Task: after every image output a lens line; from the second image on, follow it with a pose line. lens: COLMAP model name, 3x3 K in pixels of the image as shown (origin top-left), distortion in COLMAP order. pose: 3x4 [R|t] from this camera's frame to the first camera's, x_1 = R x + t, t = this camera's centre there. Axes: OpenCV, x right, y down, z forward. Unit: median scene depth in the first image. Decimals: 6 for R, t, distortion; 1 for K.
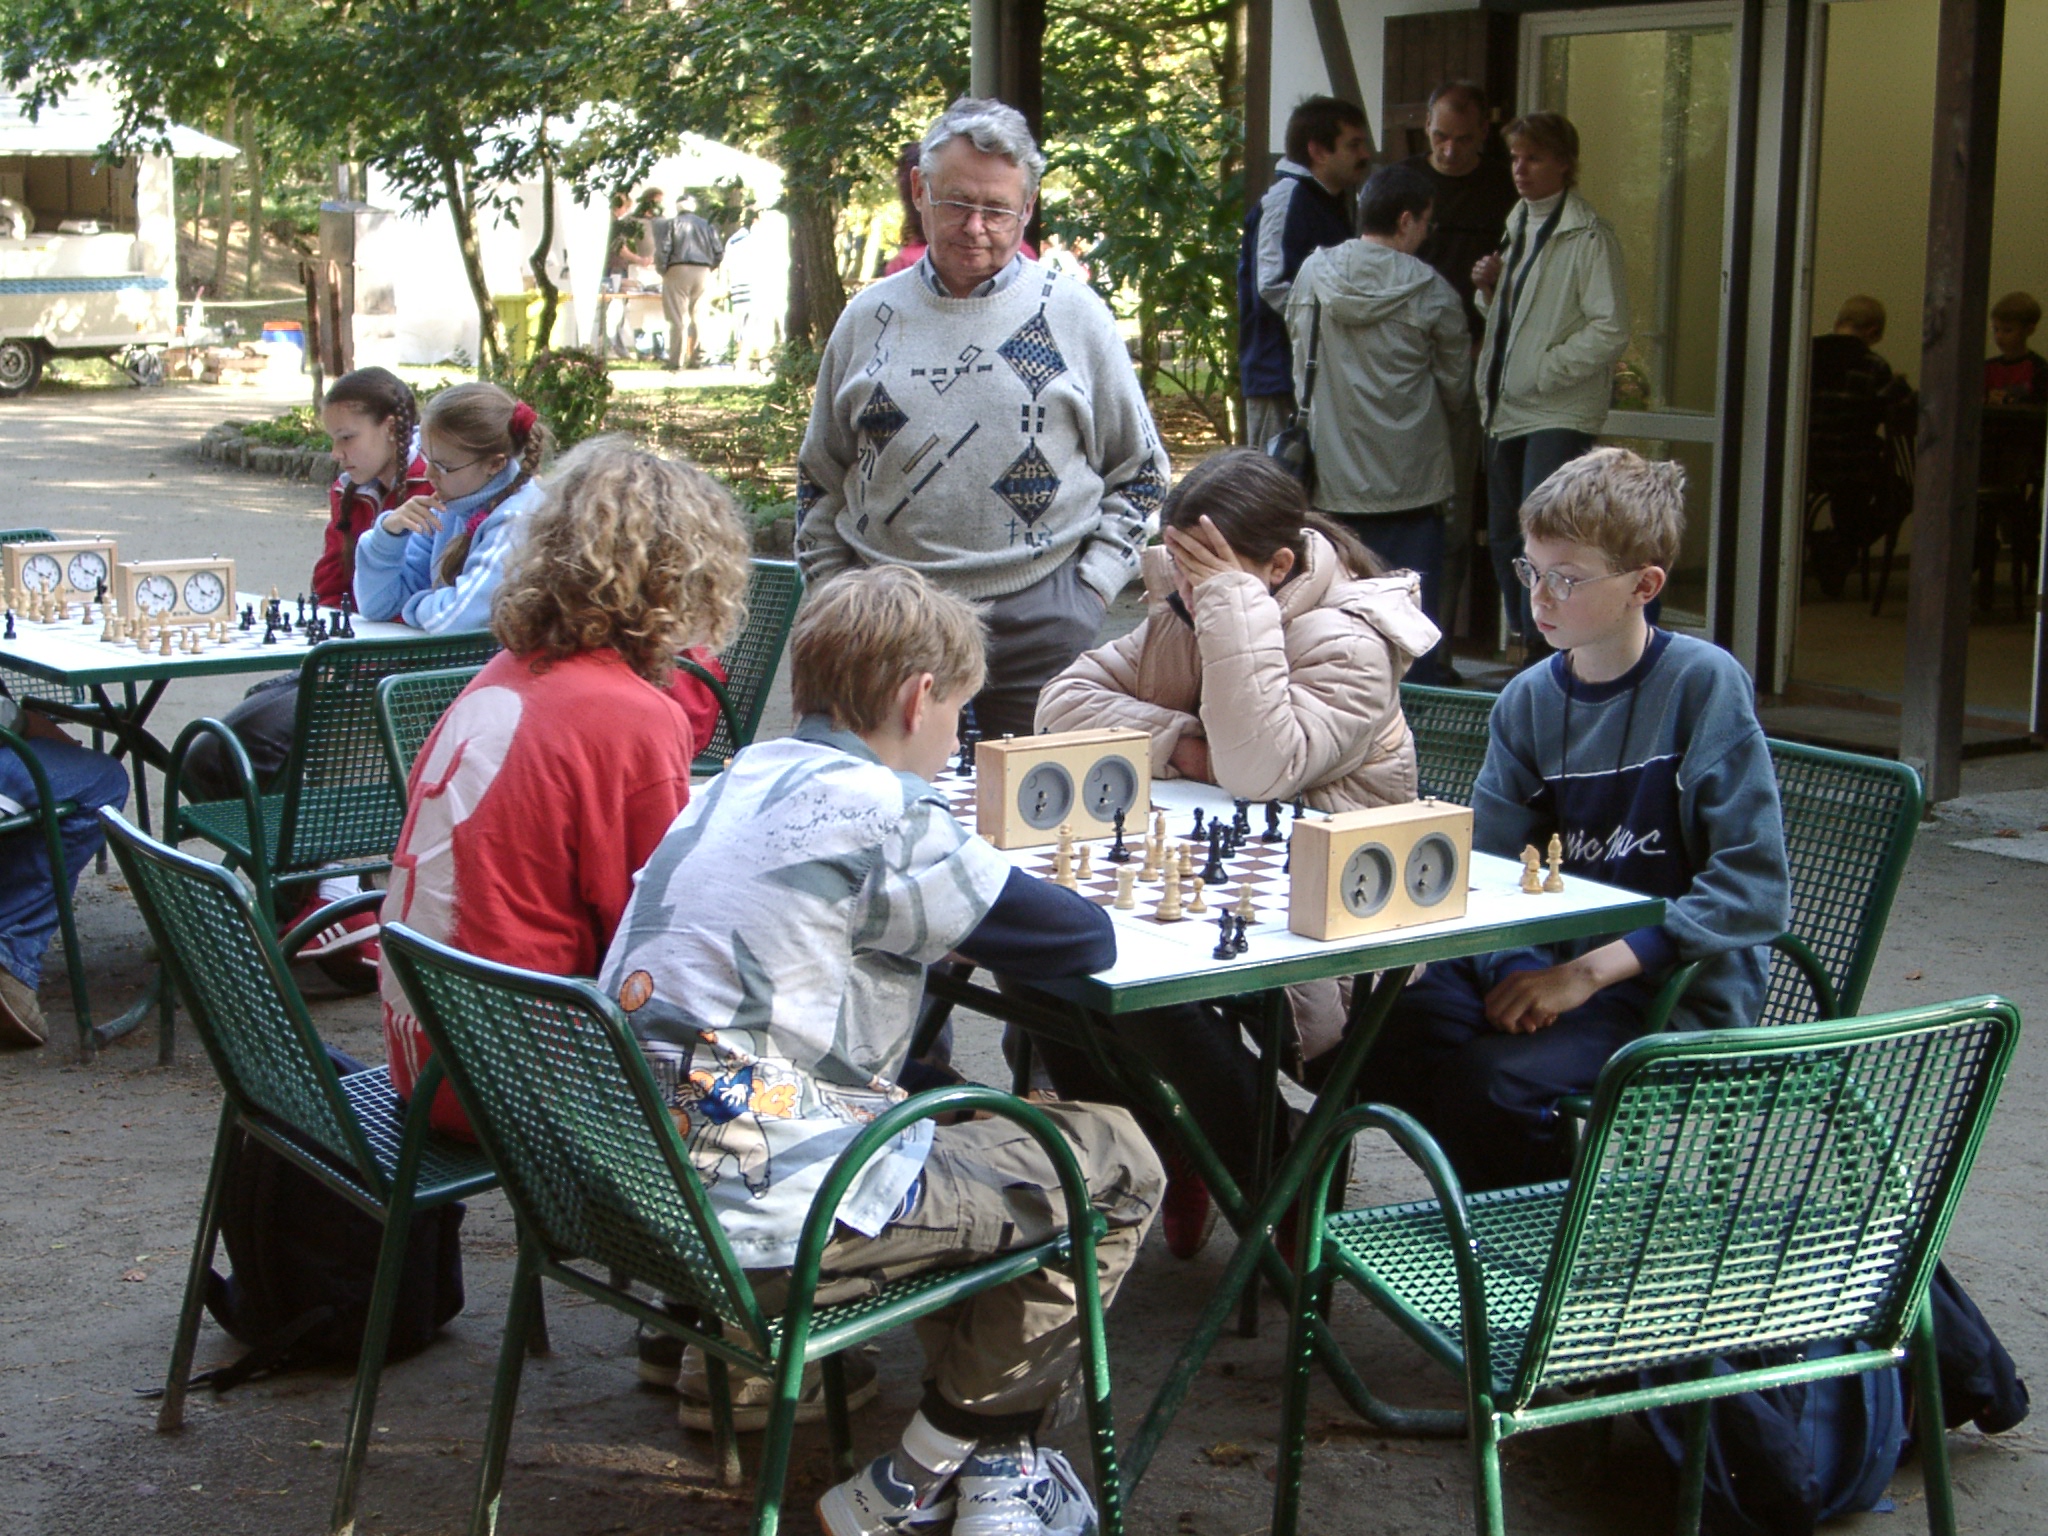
lens RADIAL K [[3918.6, 0, 1024.0], [0, 3918.6, 768.0], [0, 0, 1]] dist [-0.065888, 2.381540]
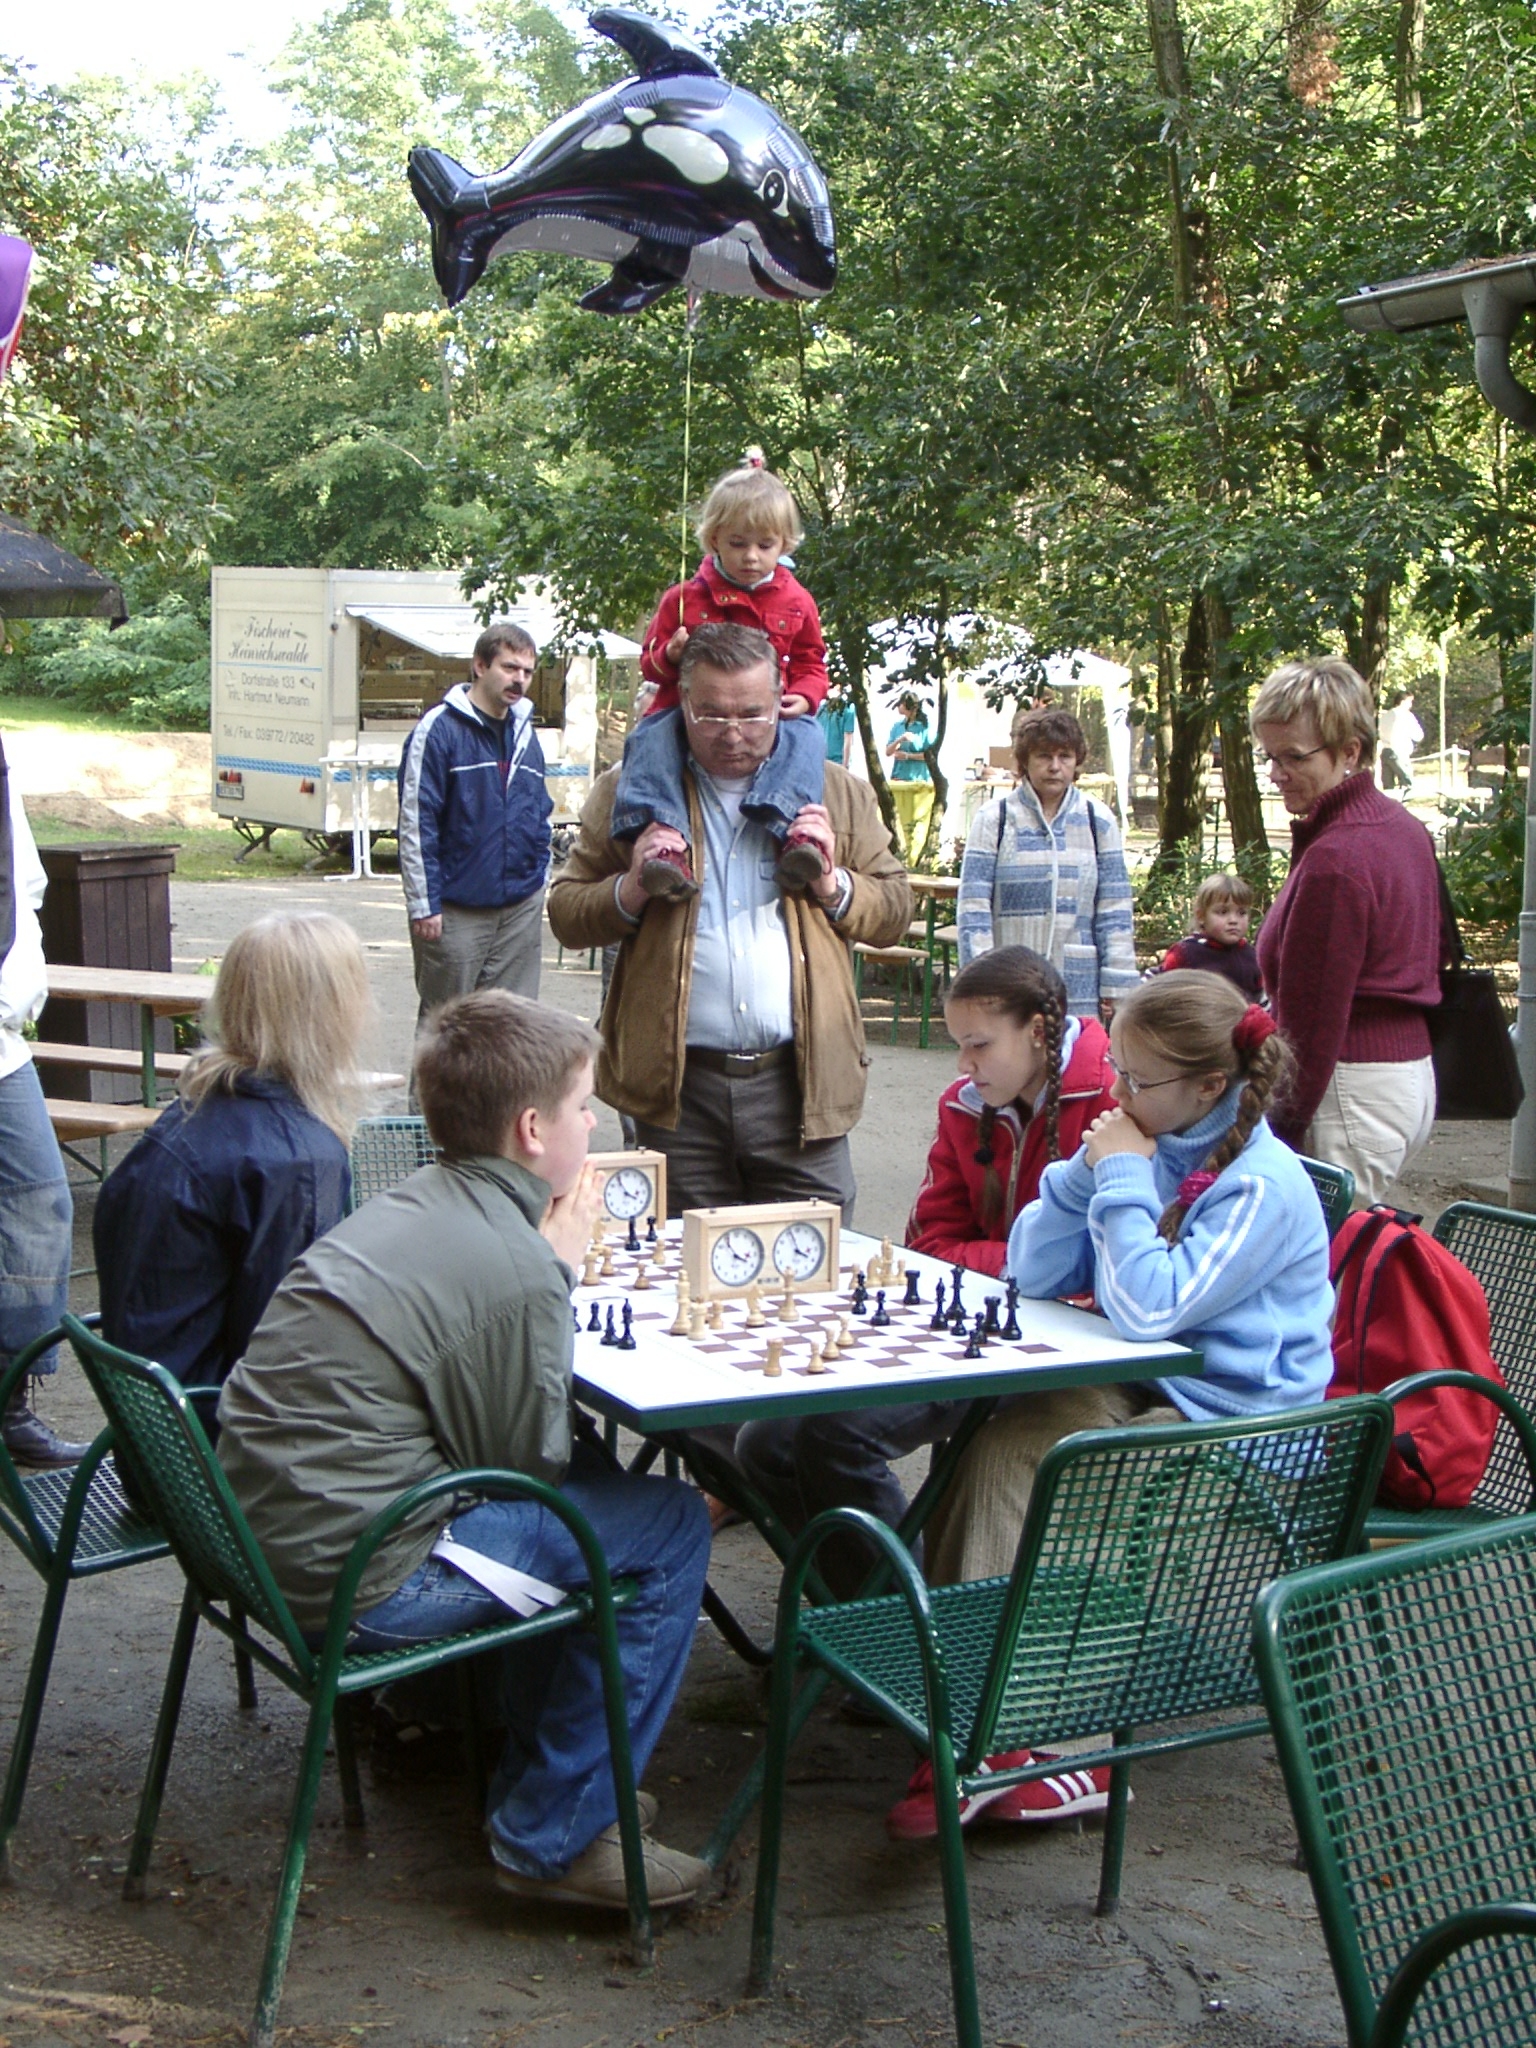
lens RADIAL K [[2851.6, 0, 768.0], [0, 2851.6, 1024.0], [0, 0, 1]] dist [0.170998, -0.031435]
pose [[0.992024, 0.032691, -0.121733, -0.073809], [-0.036272, 0.998968, -0.027320, -0.035083], [0.120715, 0.031517, 0.992187, 0.230711]]
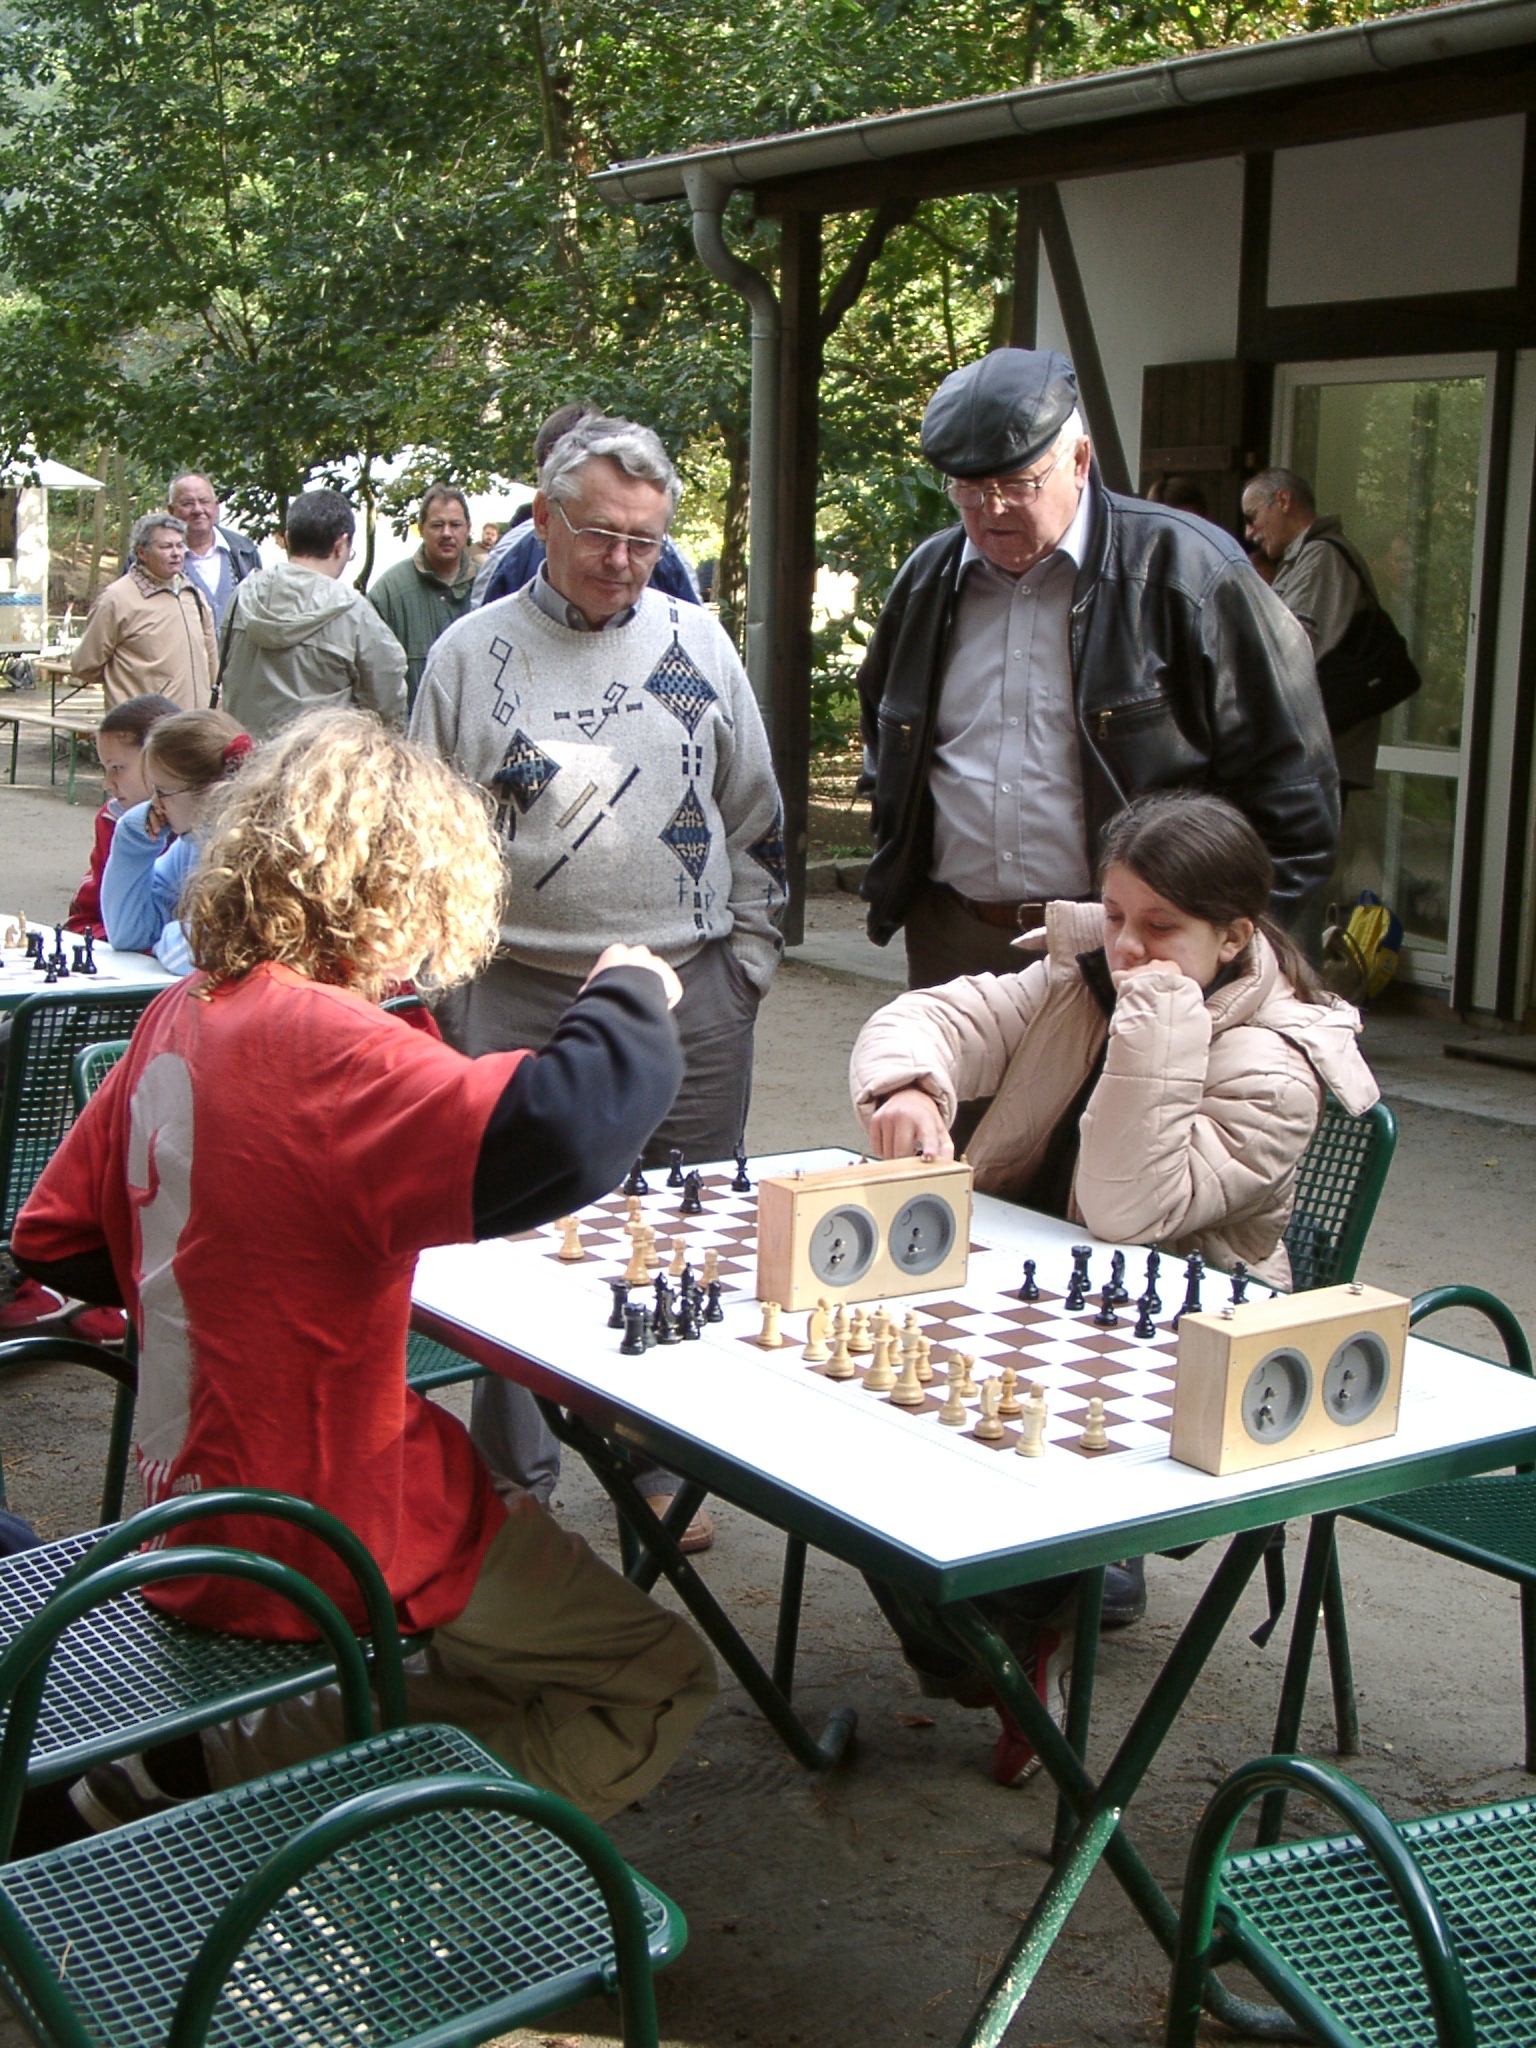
lens RADIAL K [[3036.3, 0, 768.0], [0, 3036.3, 1024.0], [0, 0, 1]] dist [-0.024157, 1.064306]
pose [[0.999832, 0.018313, -0.000164, -0.004093], [-0.018310, 0.999770, 0.011144, -0.015293], [0.000368, -0.011139, 0.999938, 0.125896]]
